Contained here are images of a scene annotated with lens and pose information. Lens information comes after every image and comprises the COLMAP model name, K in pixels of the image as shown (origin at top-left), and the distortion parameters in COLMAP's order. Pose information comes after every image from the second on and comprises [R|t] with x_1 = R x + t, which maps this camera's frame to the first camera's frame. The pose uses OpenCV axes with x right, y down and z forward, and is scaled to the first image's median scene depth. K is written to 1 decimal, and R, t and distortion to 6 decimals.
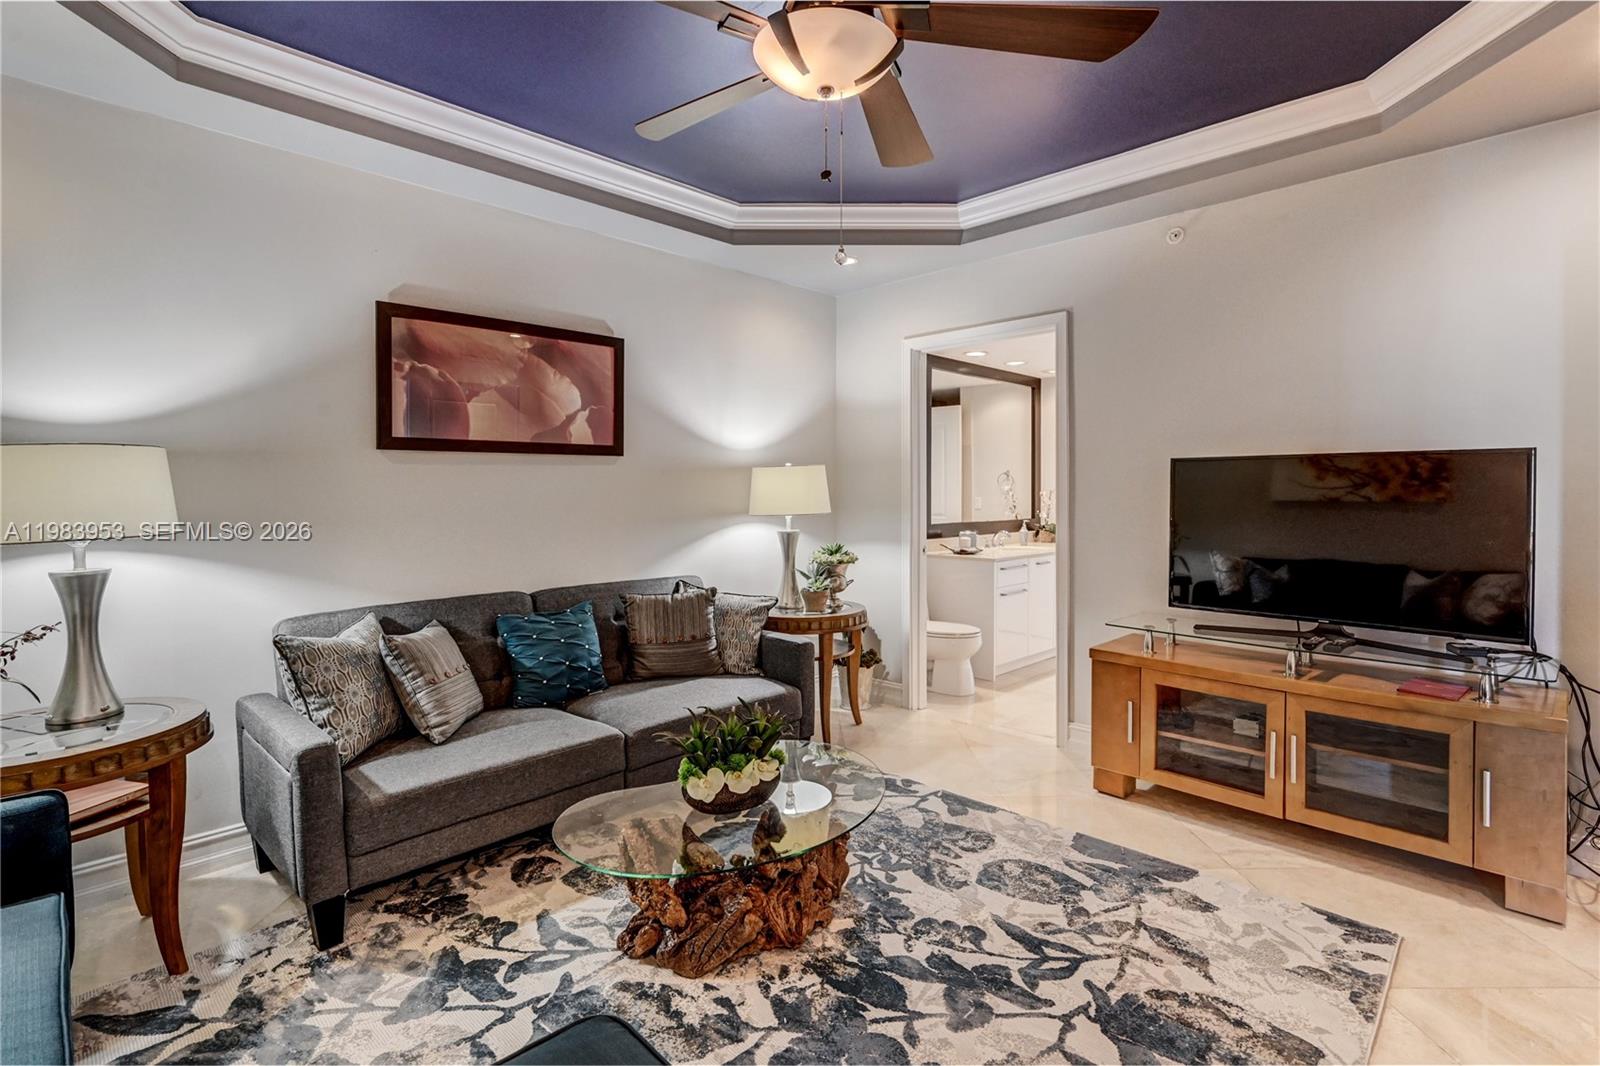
lens RADIAL K [[750.2, 0, 798.8], [0, 750.2, 503.4], [0, 0, 1]] dist [-0.001136, 0.000462]
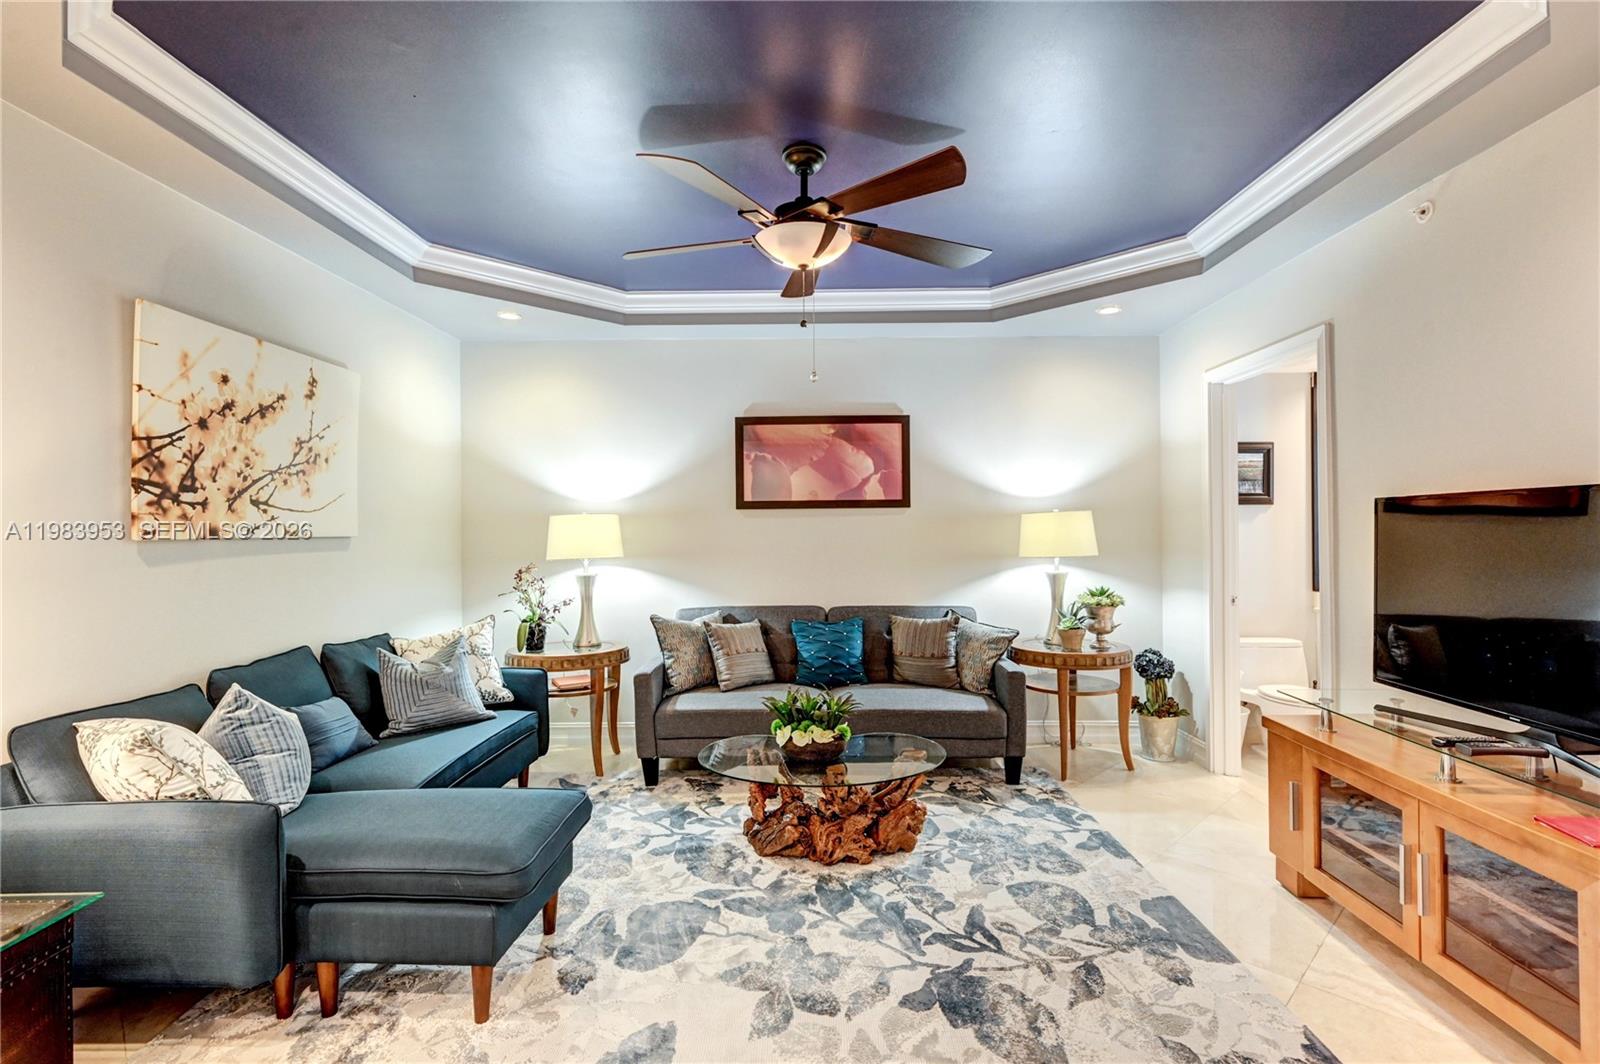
lens RADIAL K [[747.6, 0, 802.6], [0, 747.6, 529.8], [0, 0, 1]] dist [-0.001523, 0.000189]
pose [[0.694082, -0.001947, -0.719893, 0.676129], [-0.009397, 0.999887, -0.011764, -0.010788], [0.719834, 0.014930, 0.693985, -0.005843]]
